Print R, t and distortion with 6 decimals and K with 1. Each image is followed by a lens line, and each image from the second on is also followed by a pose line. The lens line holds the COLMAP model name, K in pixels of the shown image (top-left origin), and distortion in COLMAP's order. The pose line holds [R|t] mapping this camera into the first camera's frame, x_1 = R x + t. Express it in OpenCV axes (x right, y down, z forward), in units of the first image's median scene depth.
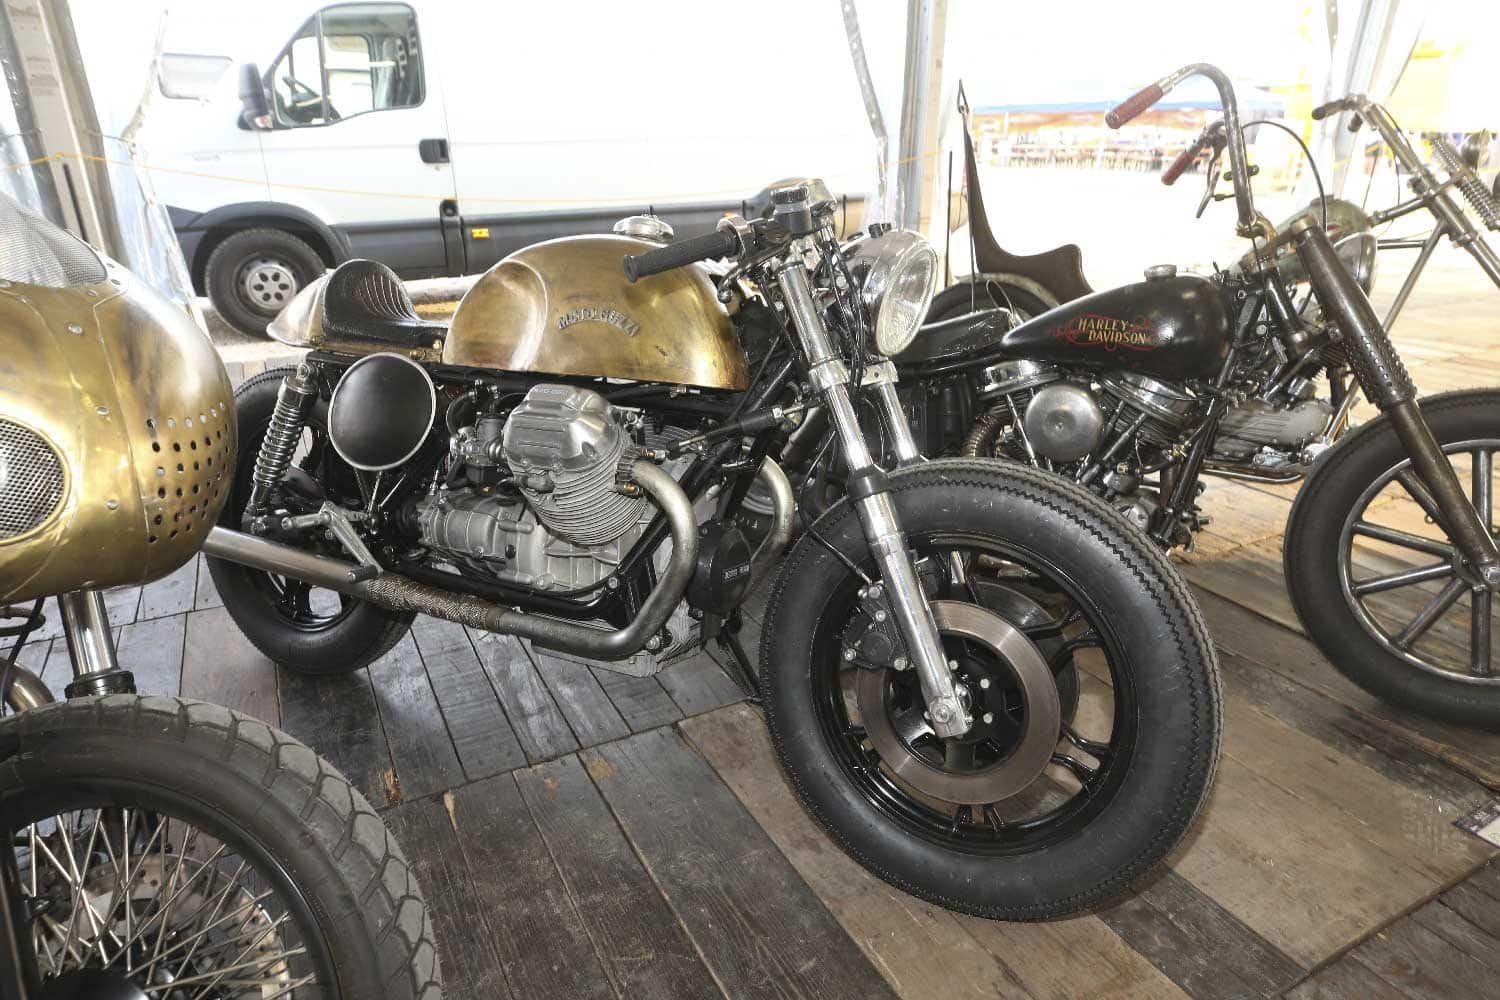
lens RADIAL K [[942.0, 0, 750.5], [0, 942.0, 499.3], [0, 0, 1]] dist [0.001321, 0.002448]
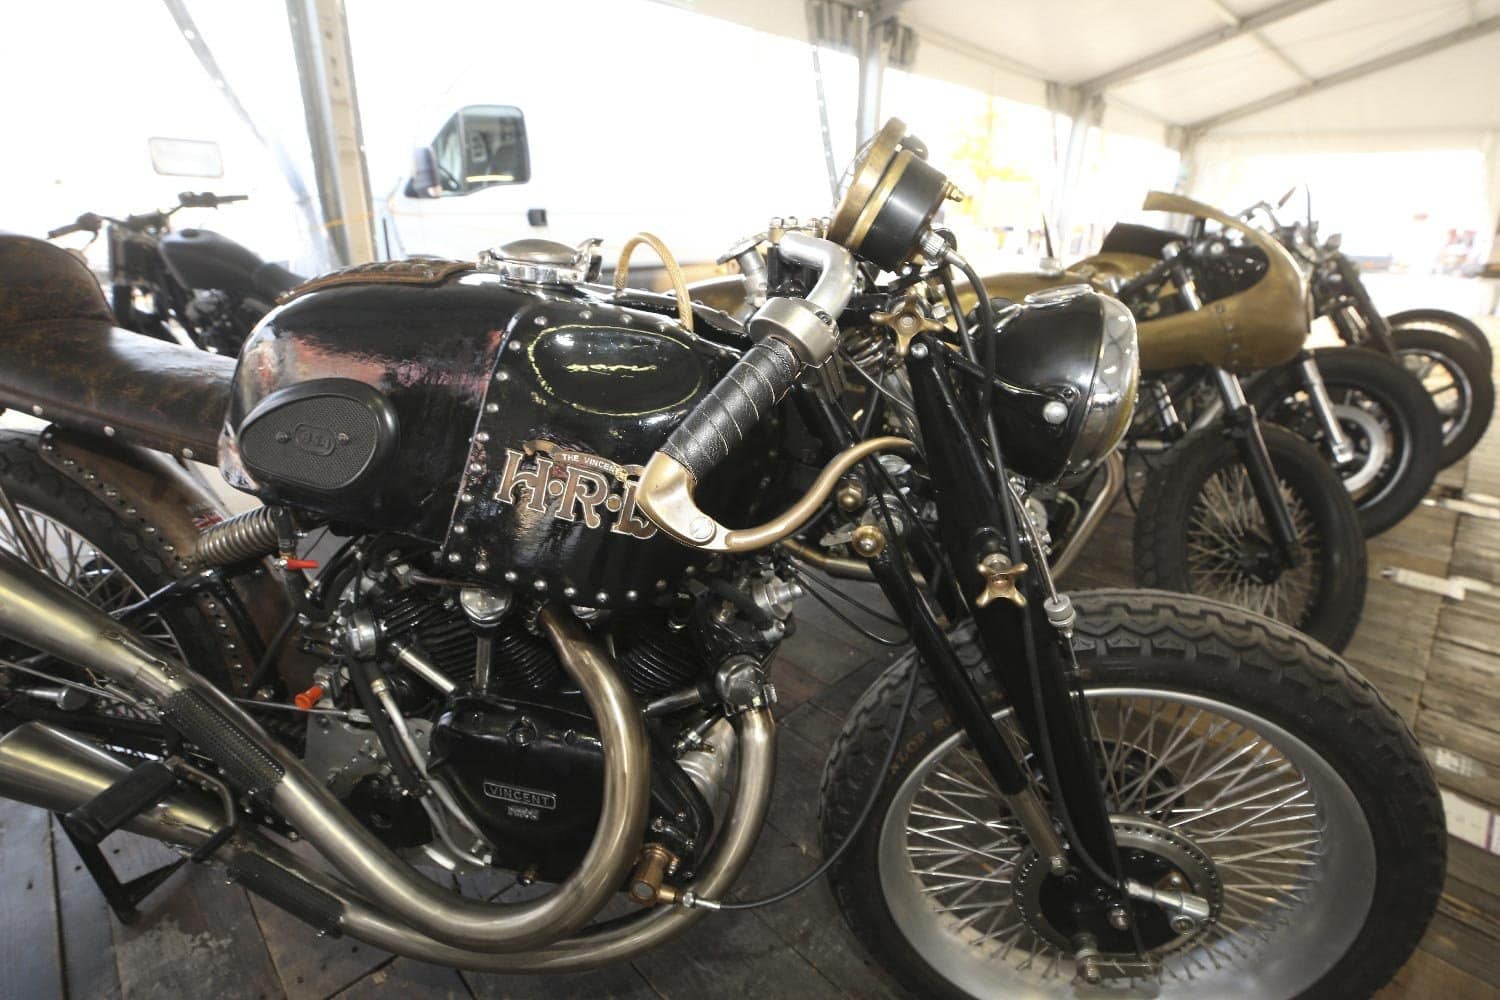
lens RADIAL K [[737.6, 0, 757.0], [0, 737.6, 502.2], [0, 0, 1]] dist [-0.048545, 0.017879]
pose [[0.957129, -0.082024, 0.277806, -0.364044], [0.082846, 0.996524, 0.008802, 0.046659], [-0.277562, 0.014590, 0.960597, -0.066452]]
